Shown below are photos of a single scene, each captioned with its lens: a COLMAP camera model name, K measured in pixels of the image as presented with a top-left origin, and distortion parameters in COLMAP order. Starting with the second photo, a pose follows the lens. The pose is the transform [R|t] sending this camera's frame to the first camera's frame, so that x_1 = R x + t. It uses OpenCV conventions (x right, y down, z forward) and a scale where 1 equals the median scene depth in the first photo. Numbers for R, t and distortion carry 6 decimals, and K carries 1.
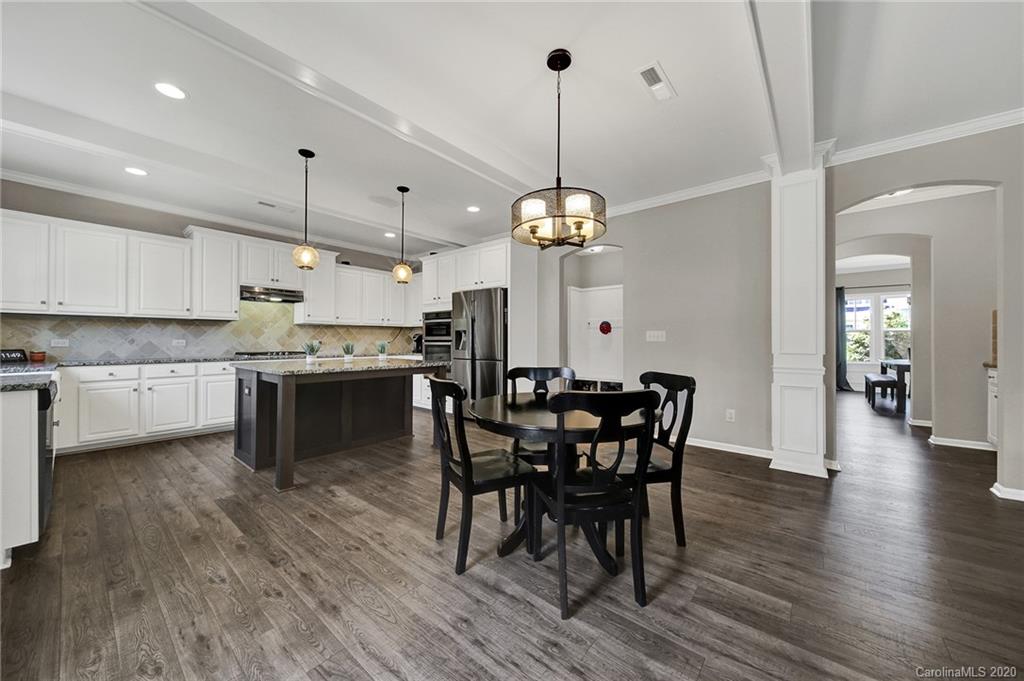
lens RADIAL K [[370.0, 0, 513.9], [0, 370.0, 336.4], [0, 0, 1]] dist [0.004965, -0.001093]
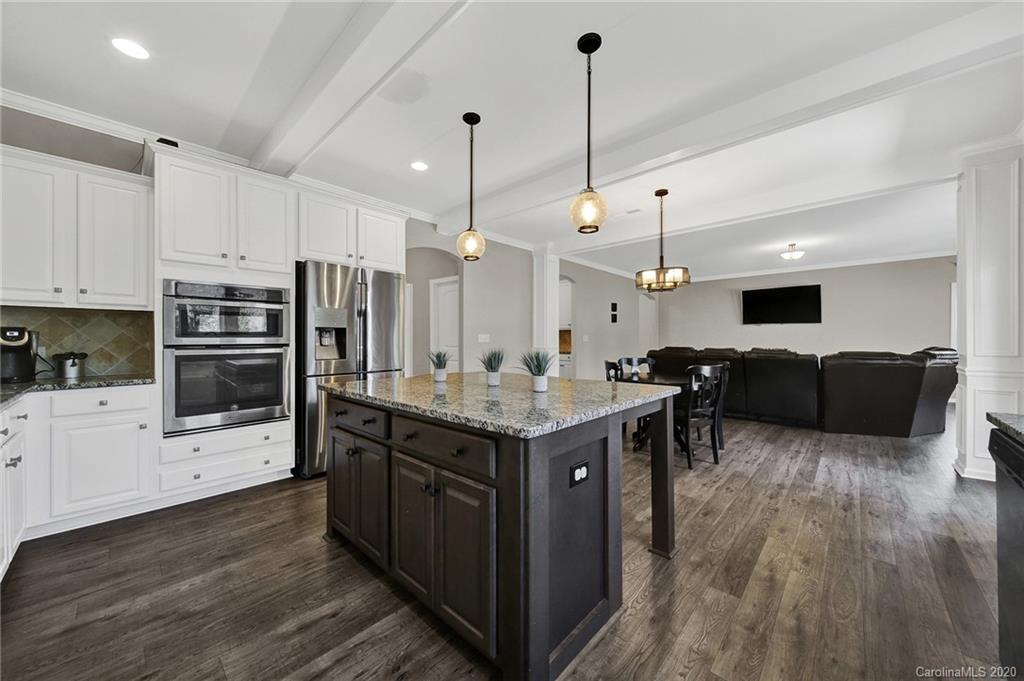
lens RADIAL K [[370.0, 0, 508.8], [0, 370.0, 335.0], [0, 0, 1]] dist [0.004965, -0.001093]
pose [[0.053710, 0.011128, 0.998495, -0.884474], [-0.011832, 0.999875, -0.010507, -0.001419], [-0.998486, -0.011250, 0.053835, 0.820532]]
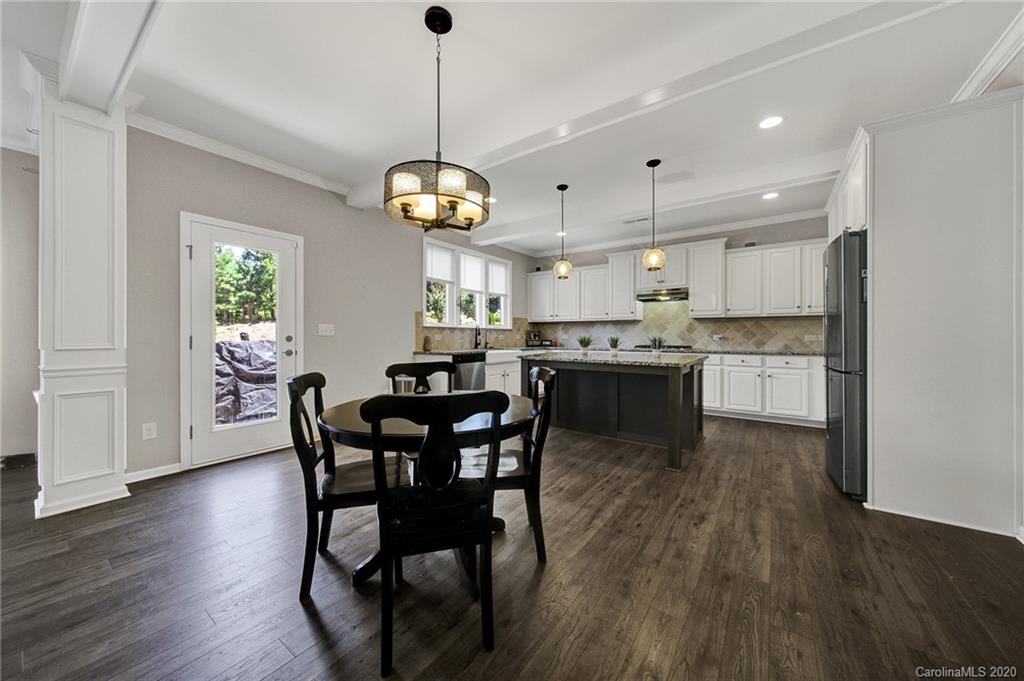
lens RADIAL K [[370.0, 0, 515.0], [0, 370.0, 337.5], [0, 0, 1]] dist [0.004965, -0.001093]
pose [[0.062916, 0.003742, -0.998012, 0.525911], [0.011247, 0.999927, 0.004458, 0.009293], [0.997955, -0.011506, 0.062870, 0.562974]]
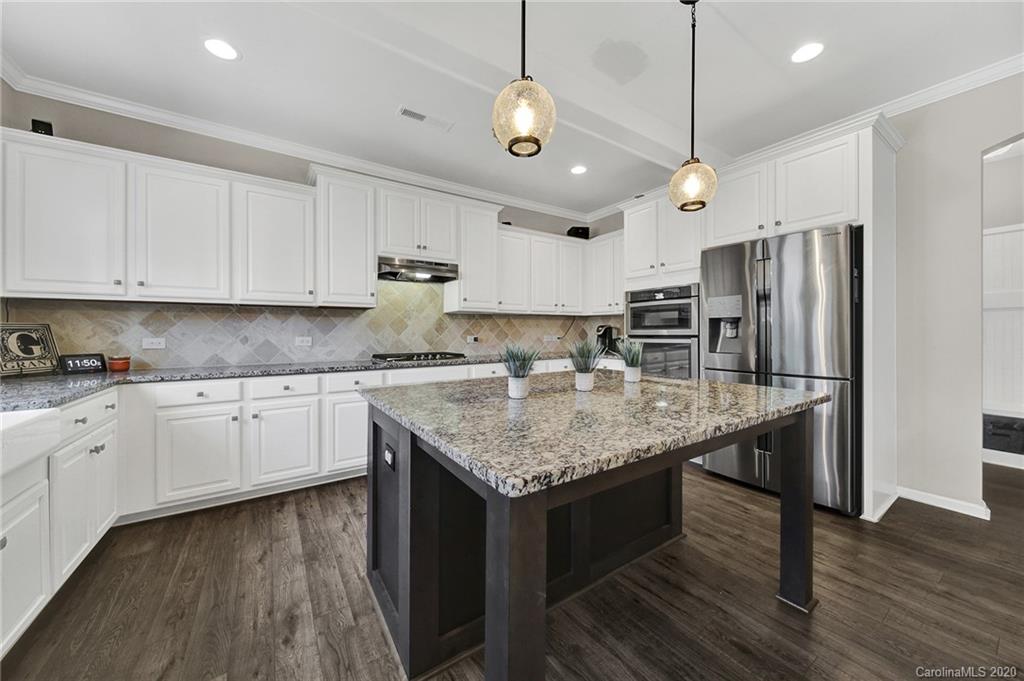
lens RADIAL K [[370.0, 0, 513.3], [0, 370.0, 325.2], [0, 0, 1]] dist [0.004965, -0.001093]
pose [[0.957783, -0.011992, -0.287242, -0.343032], [0.009093, 0.999893, -0.011424, -0.001654], [0.287348, 0.008329, 0.957790, 0.472184]]
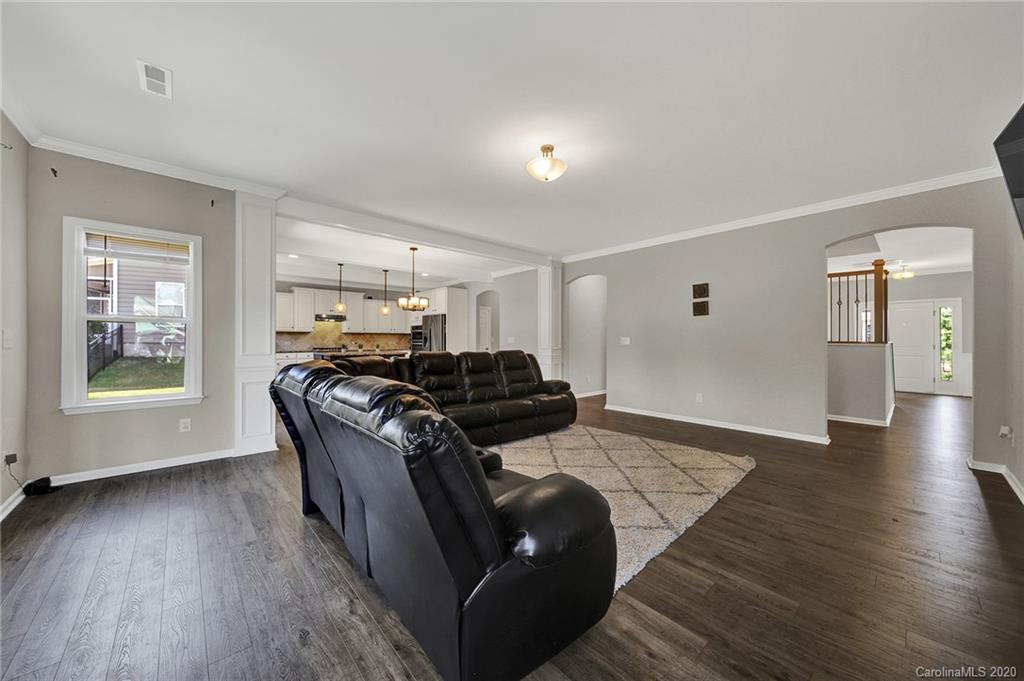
lens RADIAL K [[370.0, 0, 509.2], [0, 370.0, 338.7], [0, 0, 1]] dist [0.004965, -0.001093]
pose [[0.985910, 0.002166, -0.167263, 0.690008], [-0.000724, 0.999962, 0.008678, -0.027382], [0.167275, -0.008435, 0.985874, -0.872718]]
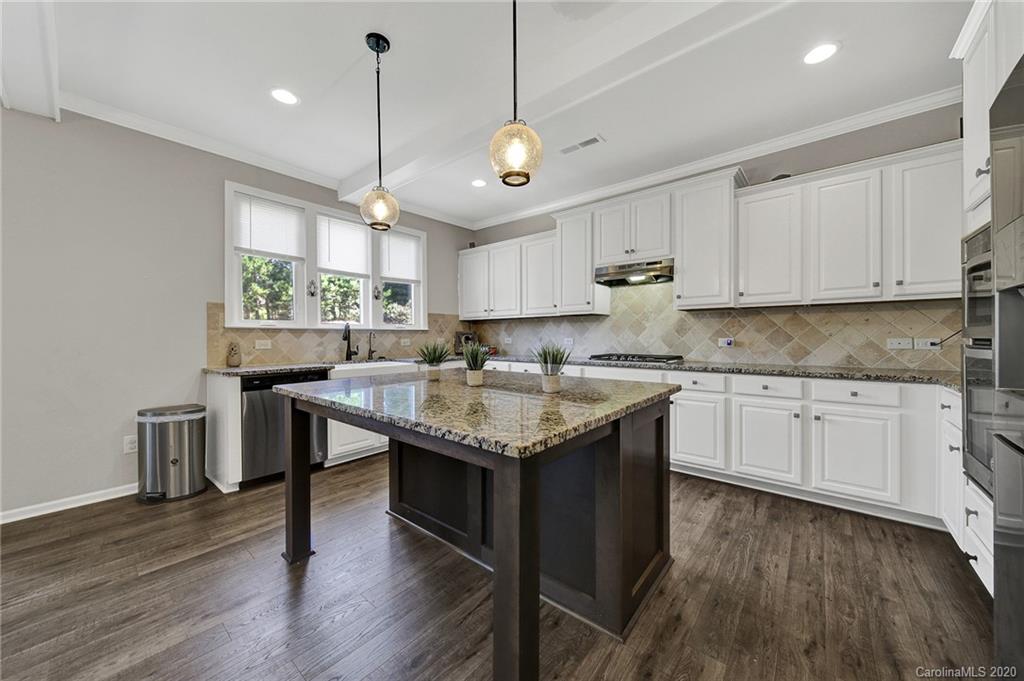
lens RADIAL K [[370.0, 0, 522.0], [0, 370.0, 340.0], [0, 0, 1]] dist [0.004965, -0.001093]
pose [[-0.001147, 0.011891, -0.999929, 0.054747], [0.017782, 0.999771, 0.011869, 0.001759], [0.999841, -0.017767, -0.001358, 0.925292]]
